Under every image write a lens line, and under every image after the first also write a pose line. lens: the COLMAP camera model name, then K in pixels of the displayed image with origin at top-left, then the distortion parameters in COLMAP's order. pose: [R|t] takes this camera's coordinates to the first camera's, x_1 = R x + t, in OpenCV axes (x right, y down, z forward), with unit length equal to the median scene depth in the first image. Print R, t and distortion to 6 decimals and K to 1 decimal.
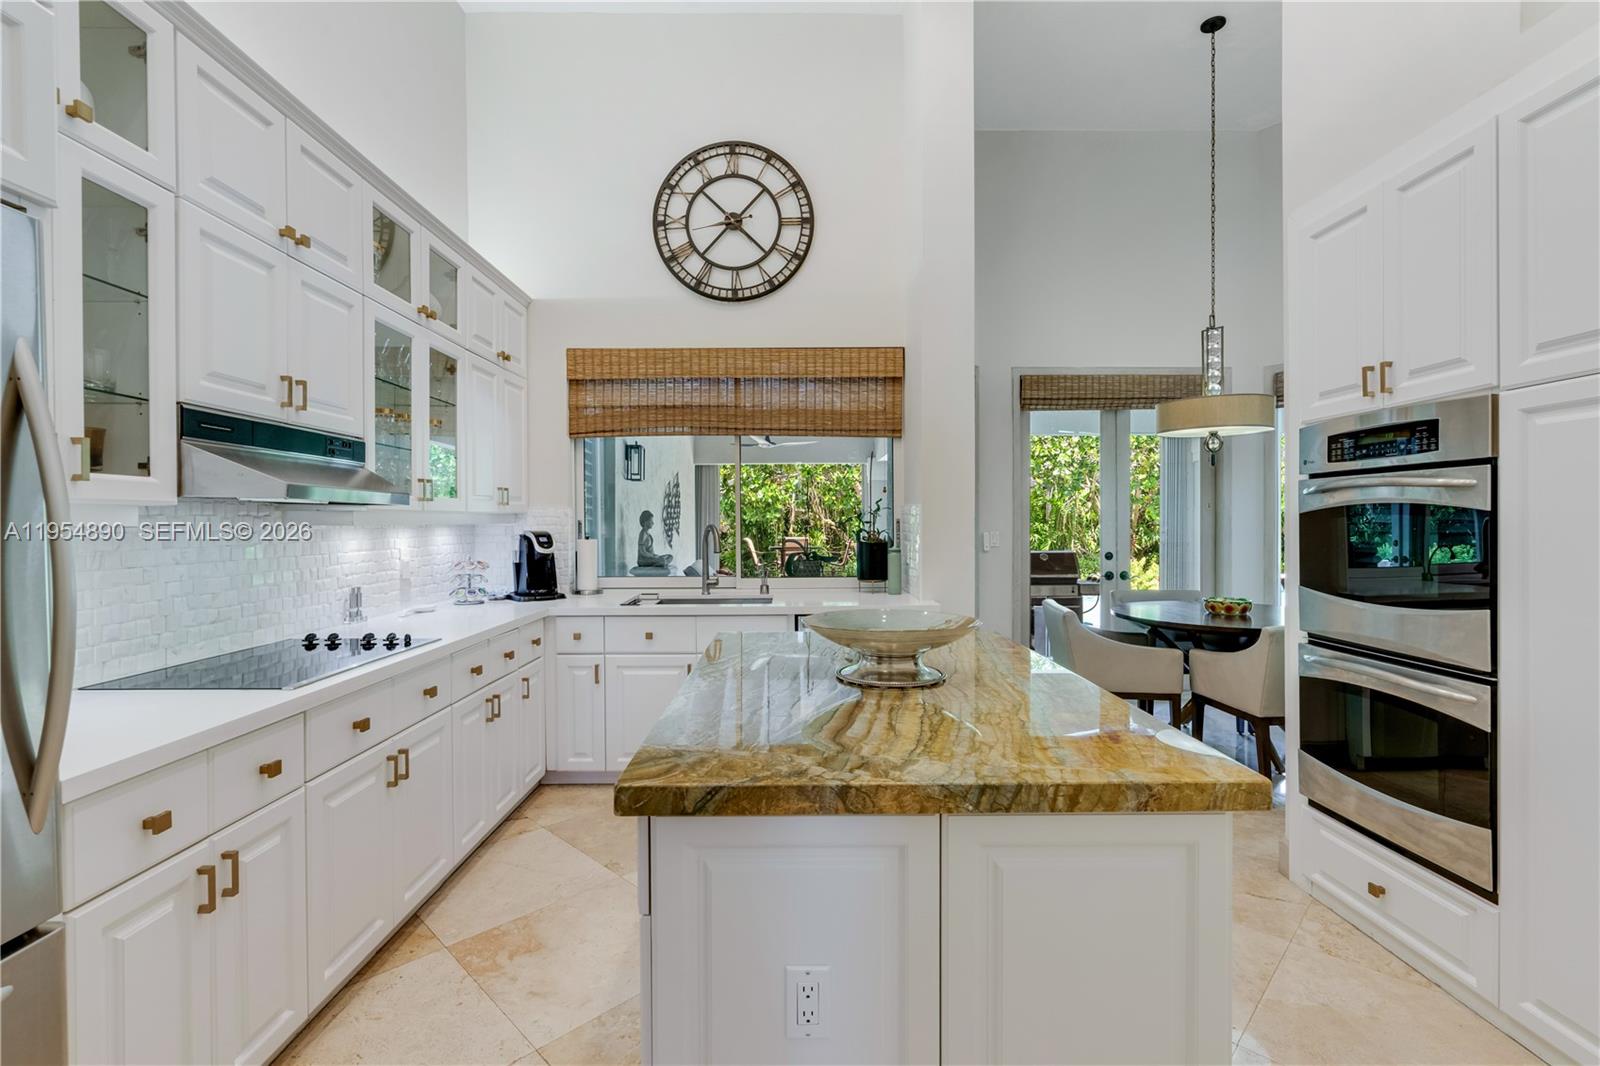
lens RADIAL K [[700.9, 0, 800.0], [0, 700.9, 533.0], [0, 0, 1]] dist [-0.000819, -0.000050]
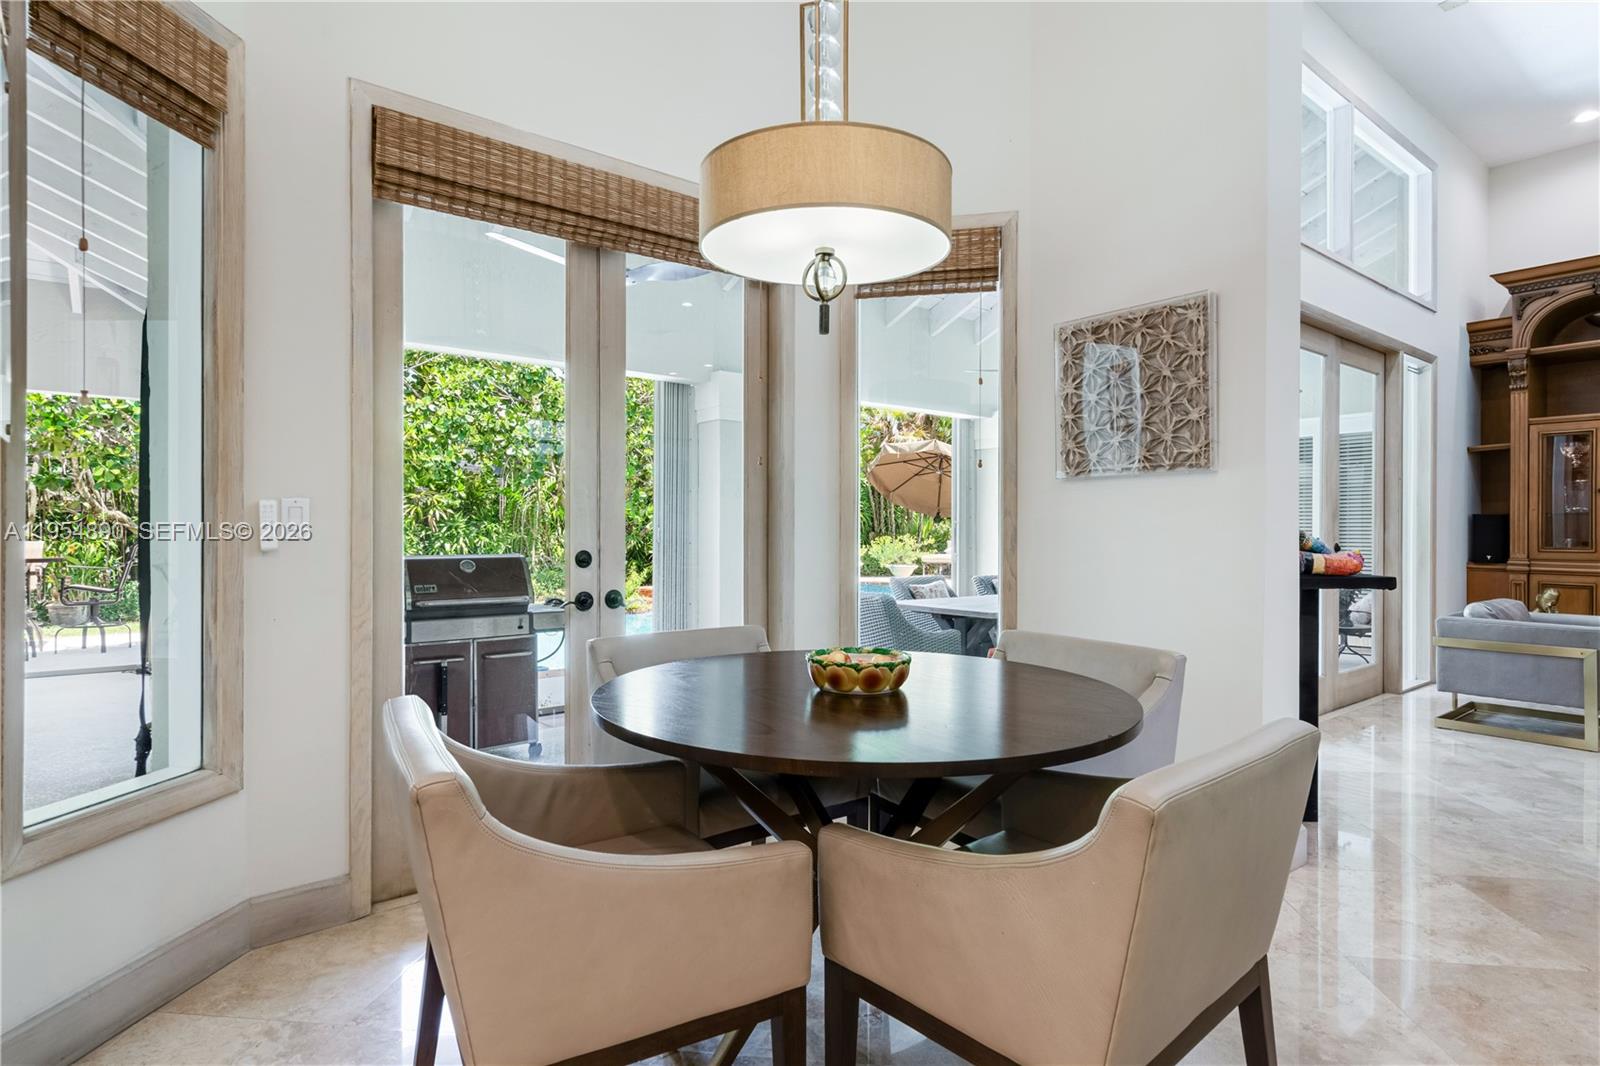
lens RADIAL K [[856.8, 0, 800.0], [0, 856.8, 533.0], [0, 0, 1]] dist [0.024900, 0.000336]
pose [[0.785479, 0.006954, 0.618850, 0.199456], [-0.001720, 0.999958, -0.009053, 0.020385], [-0.618886, 0.006047, 0.785457, 0.460102]]
